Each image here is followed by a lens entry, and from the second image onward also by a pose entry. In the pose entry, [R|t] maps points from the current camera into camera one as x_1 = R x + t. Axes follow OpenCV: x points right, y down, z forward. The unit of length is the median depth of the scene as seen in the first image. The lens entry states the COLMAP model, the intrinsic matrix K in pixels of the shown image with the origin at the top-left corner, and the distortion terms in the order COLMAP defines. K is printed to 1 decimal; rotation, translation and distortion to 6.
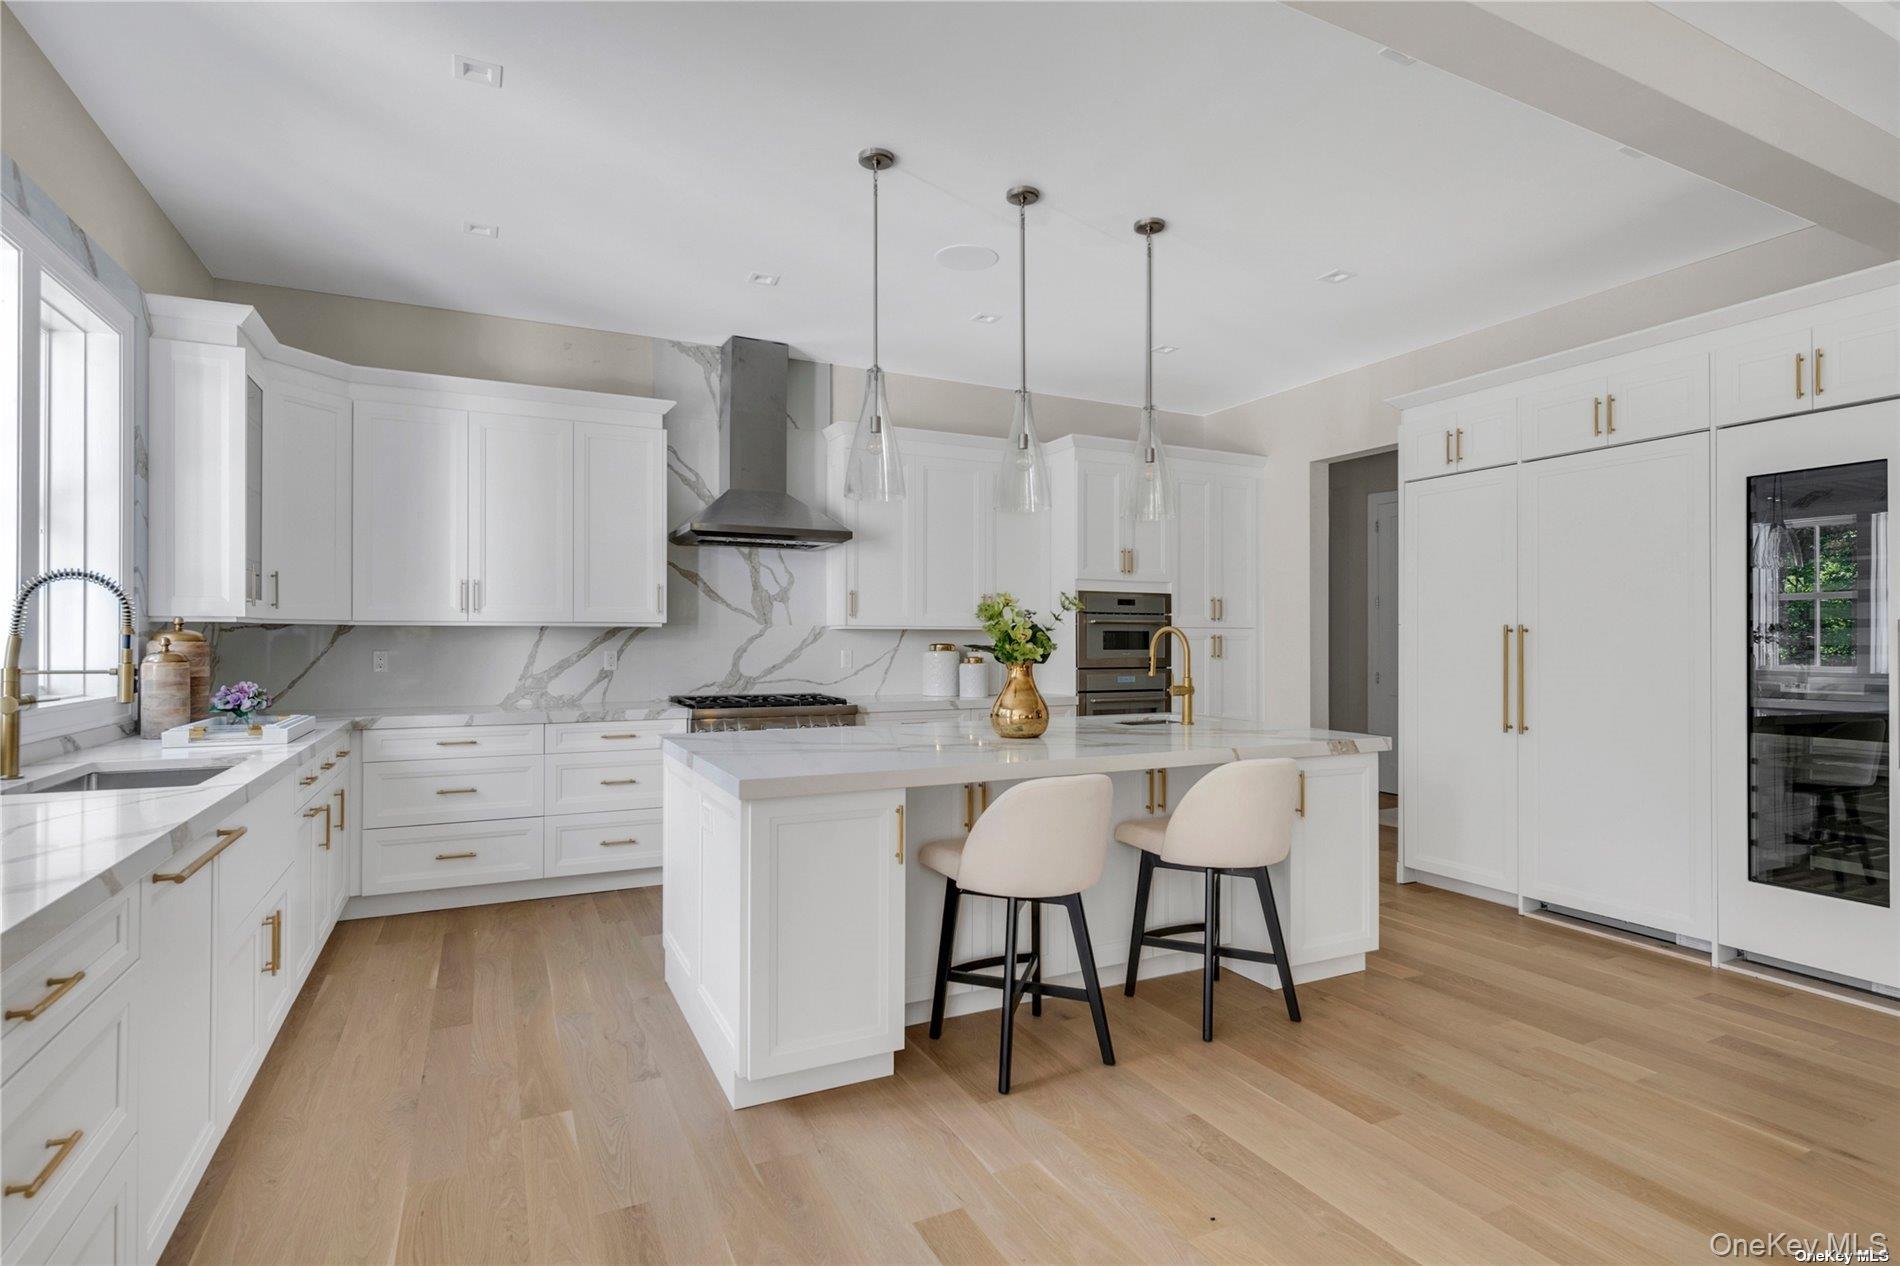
lens RADIAL K [[928.5, 0, 949.1], [0, 928.5, 633.6], [0, 0, 1]] dist [-0.000489, 0.000132]
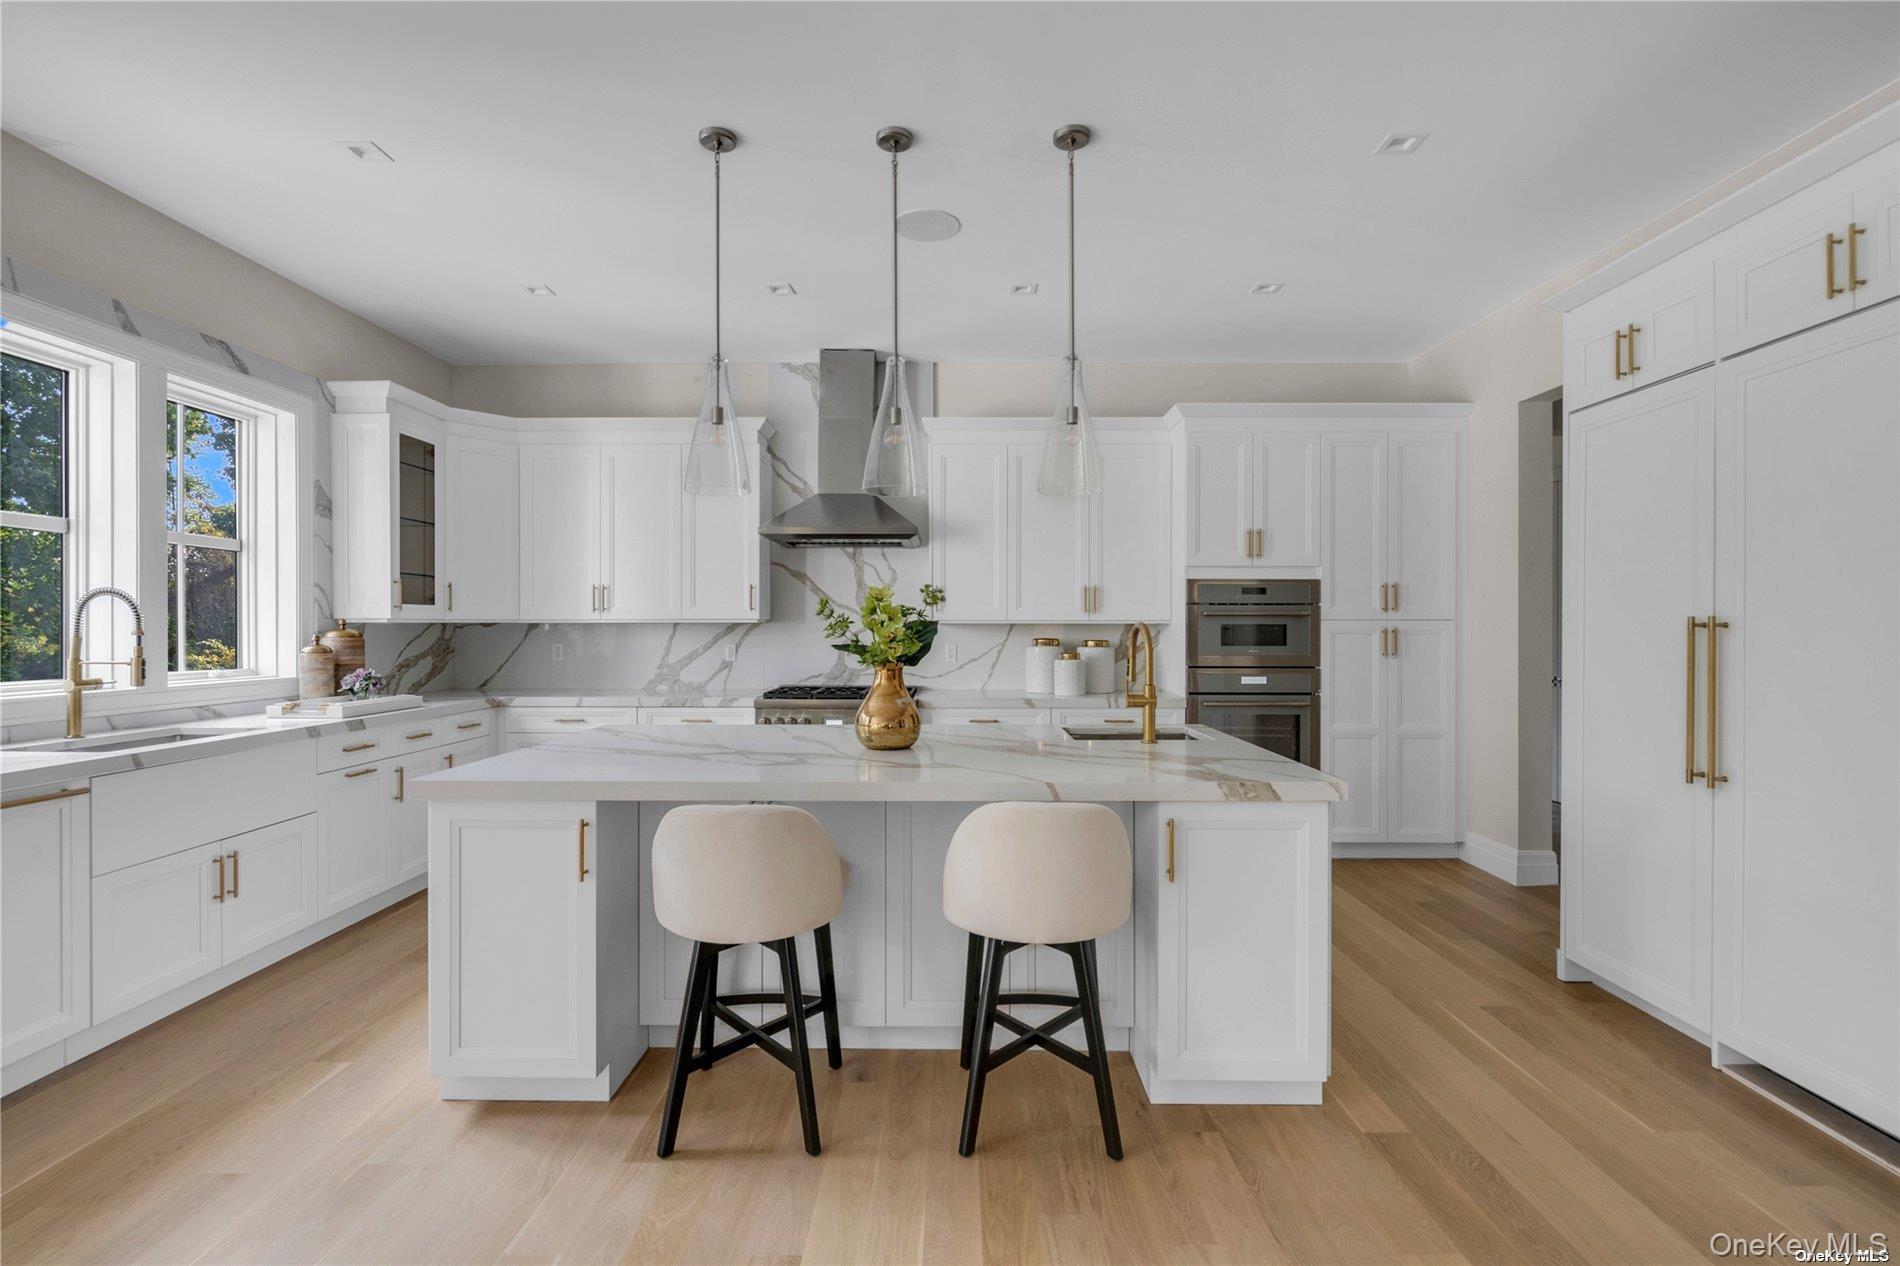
lens RADIAL K [[835.6, 0, 949.8], [0, 835.6, 628.5], [0, 0, 1]] dist [-0.004436, -0.001598]
pose [[0.893977, -0.000798, -0.448112, 0.343965], [0.003916, 0.999974, 0.006031, -0.005675], [0.448095, -0.007146, 0.893957, 0.217390]]
